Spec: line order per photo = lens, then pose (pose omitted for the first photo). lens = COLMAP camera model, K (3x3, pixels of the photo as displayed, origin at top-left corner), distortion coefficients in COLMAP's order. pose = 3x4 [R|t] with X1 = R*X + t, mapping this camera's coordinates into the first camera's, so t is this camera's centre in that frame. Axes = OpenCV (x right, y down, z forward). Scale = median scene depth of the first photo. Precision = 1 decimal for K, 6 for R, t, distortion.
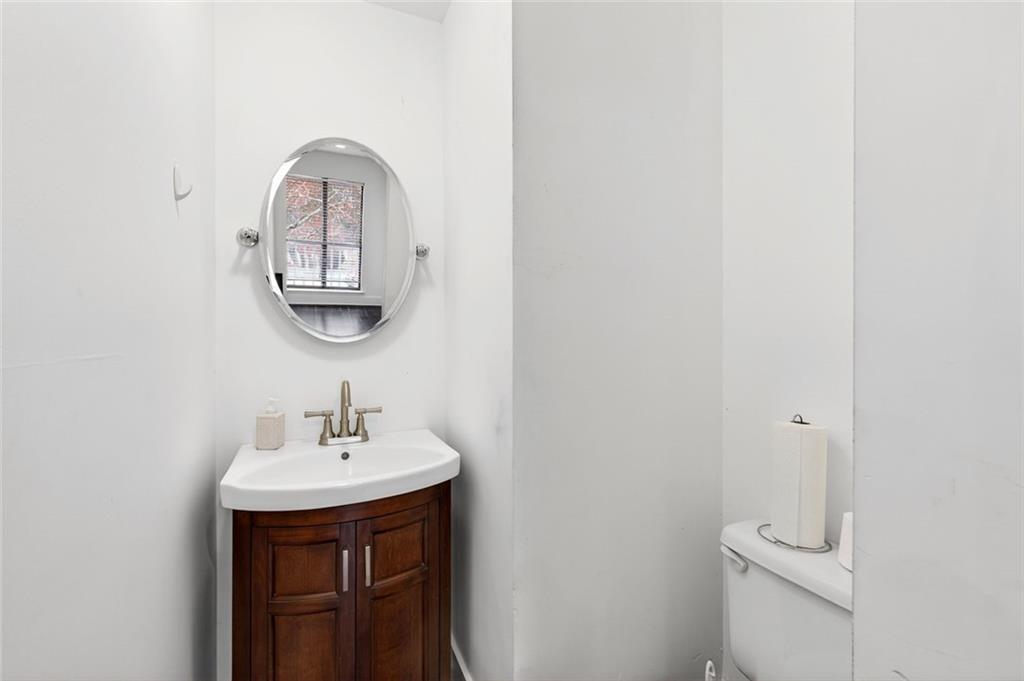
lens RADIAL K [[447.7, 0, 512.0], [0, 447.7, 340.5], [0, 0, 1]] dist [-0.002307, -0.000176]
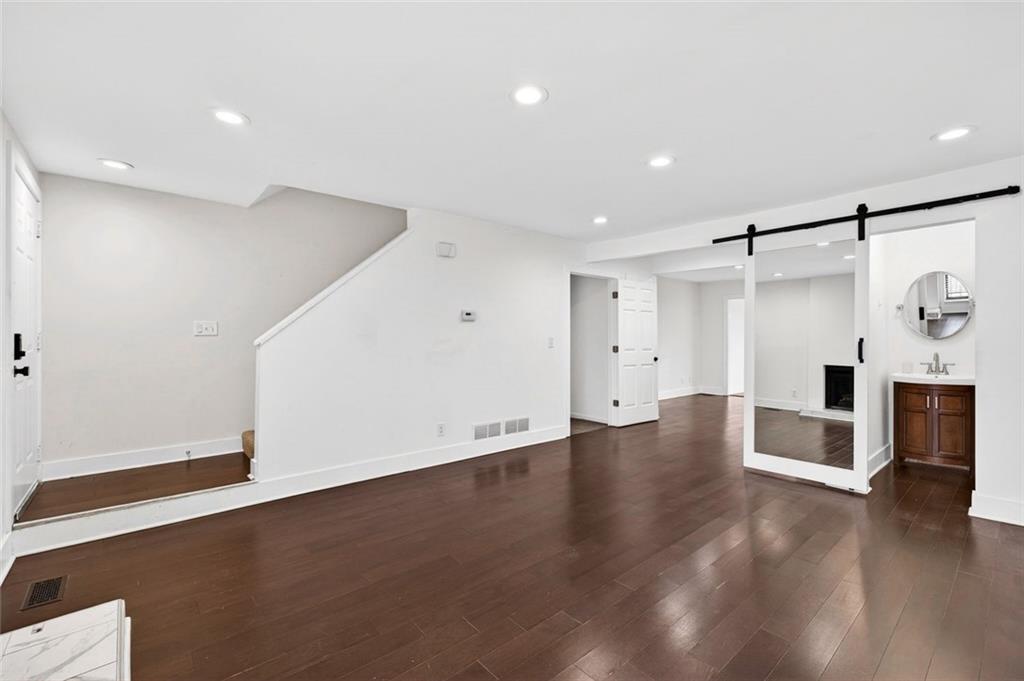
lens RADIAL K [[442.1, 0, 516.7], [0, 442.1, 328.7], [0, 0, 1]] dist [0.000626, 0.000468]
pose [[0.291355, -0.014950, -0.956498, 1.916741], [-0.014888, 0.999686, -0.020160, 0.036918], [0.956499, 0.020114, 0.291041, -2.972269]]
